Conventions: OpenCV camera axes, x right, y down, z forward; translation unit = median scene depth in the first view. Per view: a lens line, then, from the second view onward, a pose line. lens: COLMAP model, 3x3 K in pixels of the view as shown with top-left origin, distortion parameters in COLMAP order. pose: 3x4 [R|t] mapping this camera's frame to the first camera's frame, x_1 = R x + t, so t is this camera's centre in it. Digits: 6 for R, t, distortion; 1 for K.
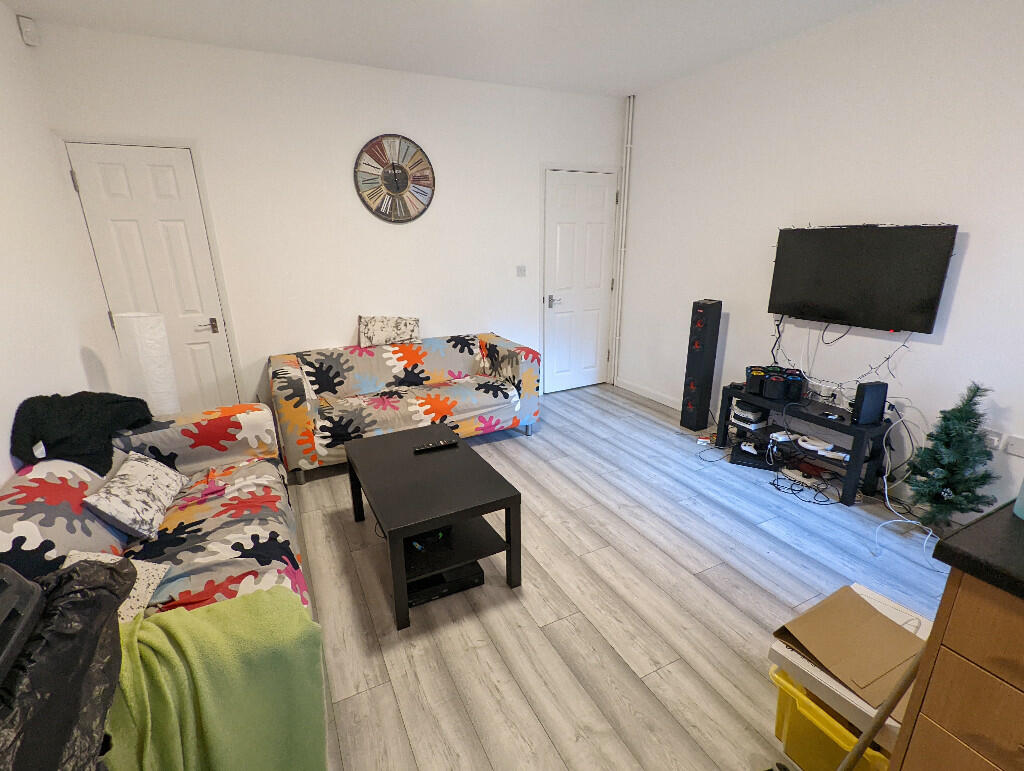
lens RADIAL K [[484.2, 0, 509.1], [0, 484.2, 387.8], [0, 0, 1]] dist [-0.001672, 0.000447]
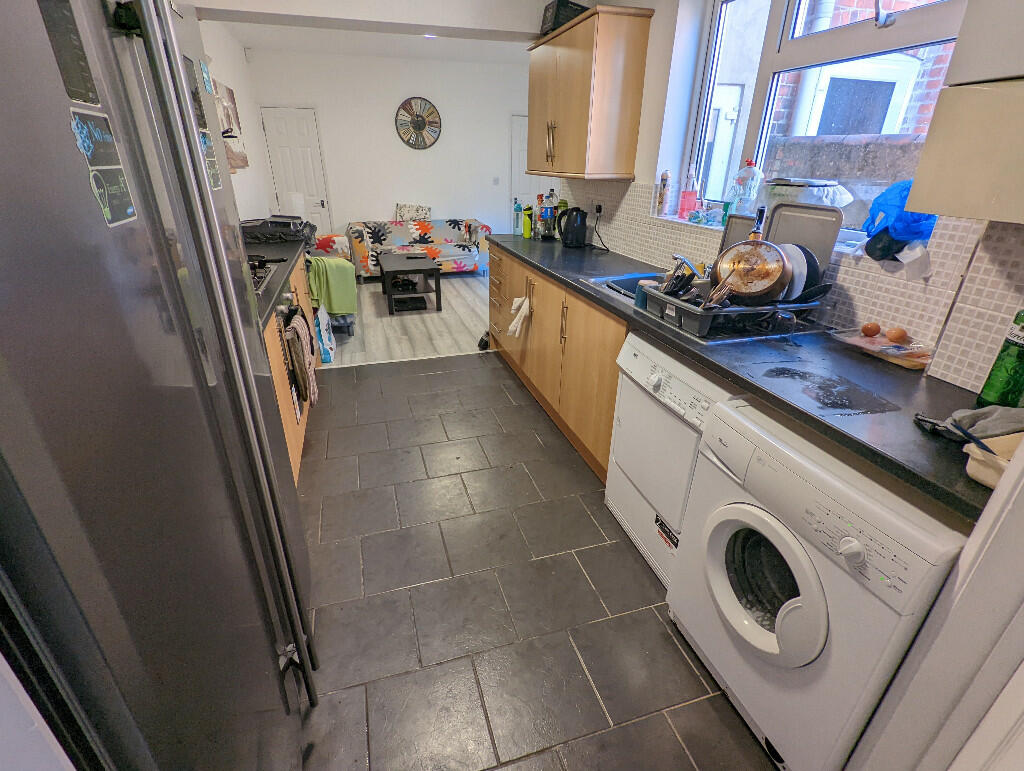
lens RADIAL K [[484.2, 0, 506.5], [0, 484.2, 386.6], [0, 0, 1]] dist [-0.001672, 0.000447]
pose [[0.983897, 0.093276, -0.152465, 0.455216], [-0.071590, 0.987273, 0.142007, 0.253224], [0.163770, -0.128805, 0.978053, -0.828429]]
